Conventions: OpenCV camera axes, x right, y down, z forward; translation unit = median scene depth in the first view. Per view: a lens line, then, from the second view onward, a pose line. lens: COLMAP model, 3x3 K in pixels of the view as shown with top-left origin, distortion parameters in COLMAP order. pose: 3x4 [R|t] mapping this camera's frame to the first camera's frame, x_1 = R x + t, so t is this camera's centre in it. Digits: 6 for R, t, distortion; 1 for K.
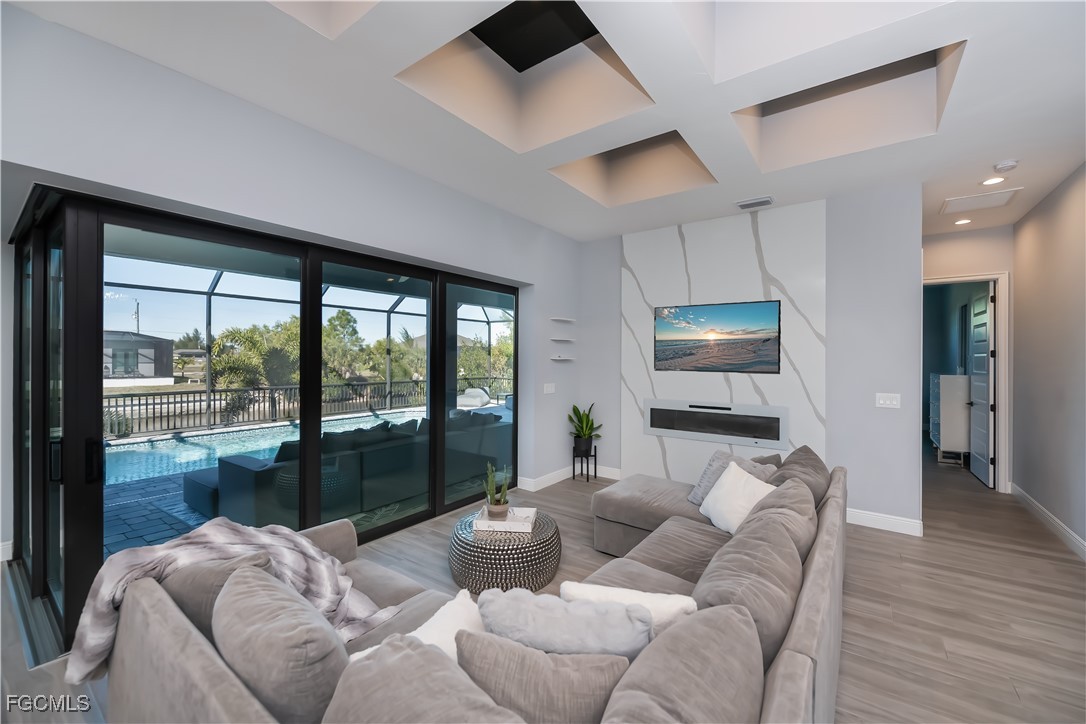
lens RADIAL K [[433.9, 0, 541.1], [0, 433.9, 355.9], [0, 0, 1]] dist [-0.001866, -0.000175]
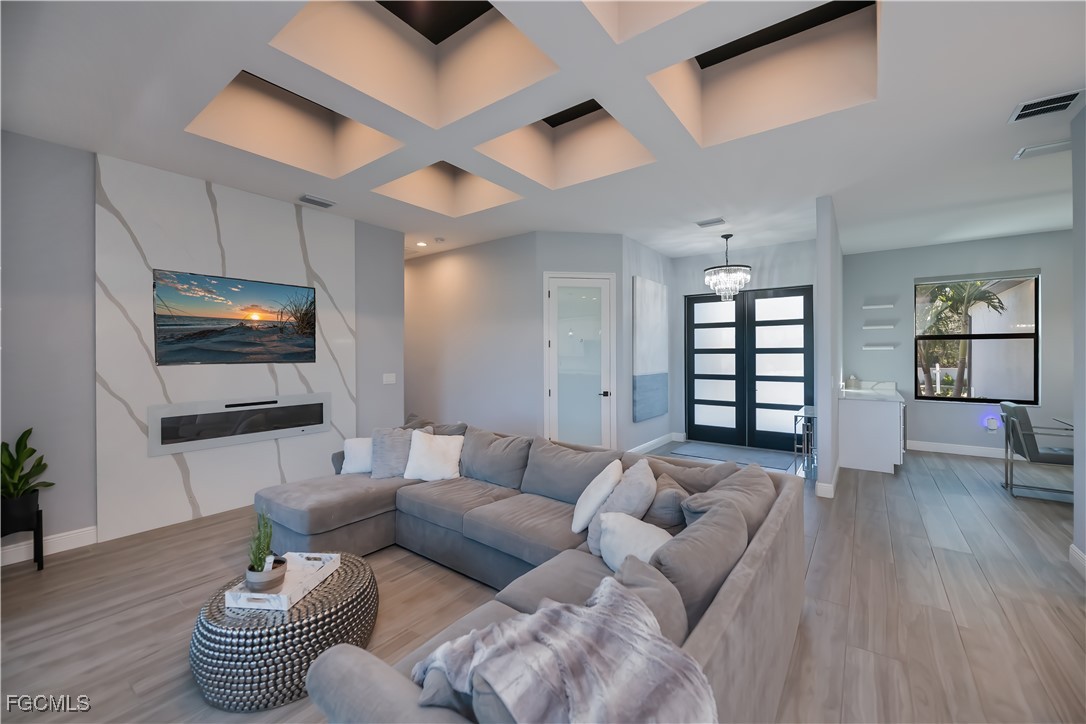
lens RADIAL K [[433.9, 0, 541.1], [0, 433.9, 355.9], [0, 0, 1]] dist [-0.001866, -0.000175]
pose [[0.004526, -0.008253, 0.999956, -0.529364], [0.003591, 0.999960, 0.008237, 0.015985], [-0.999983, 0.003554, 0.004555, 0.427643]]
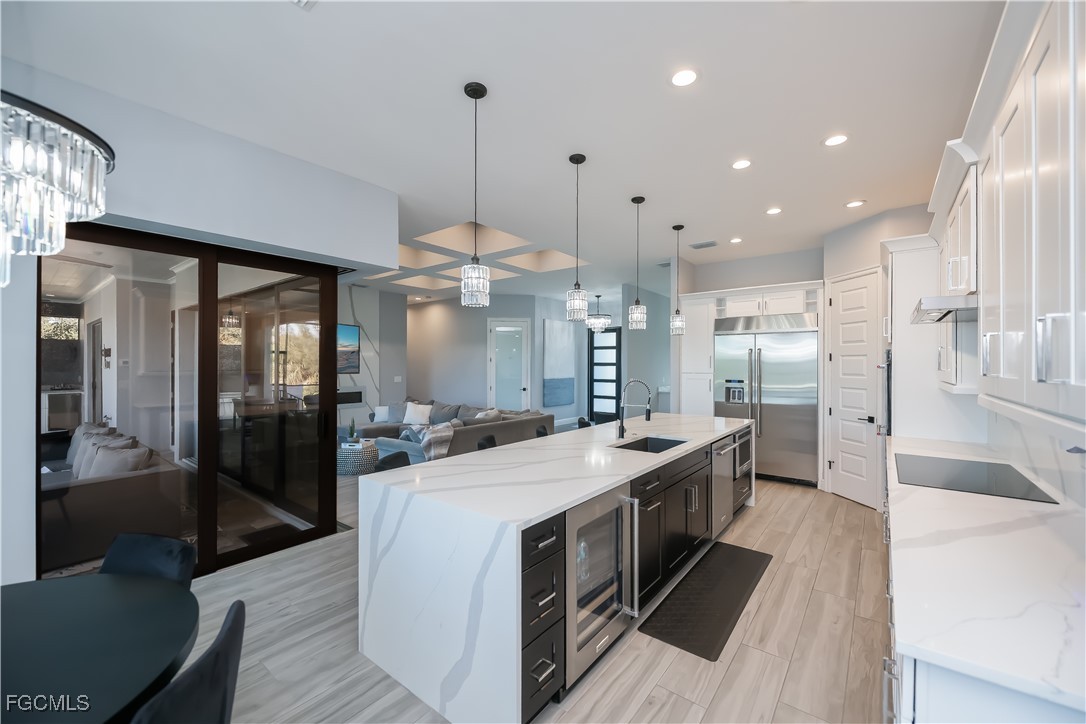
lens RADIAL K [[433.1, 0, 545.3], [0, 433.1, 364.3], [0, 0, 1]] dist [-0.001941, -0.000622]
pose [[0.022900, -0.003314, 0.999732, -1.424802], [-0.002312, 0.999992, 0.003368, 0.006608], [-0.999735, -0.002389, 0.022892, 0.085801]]
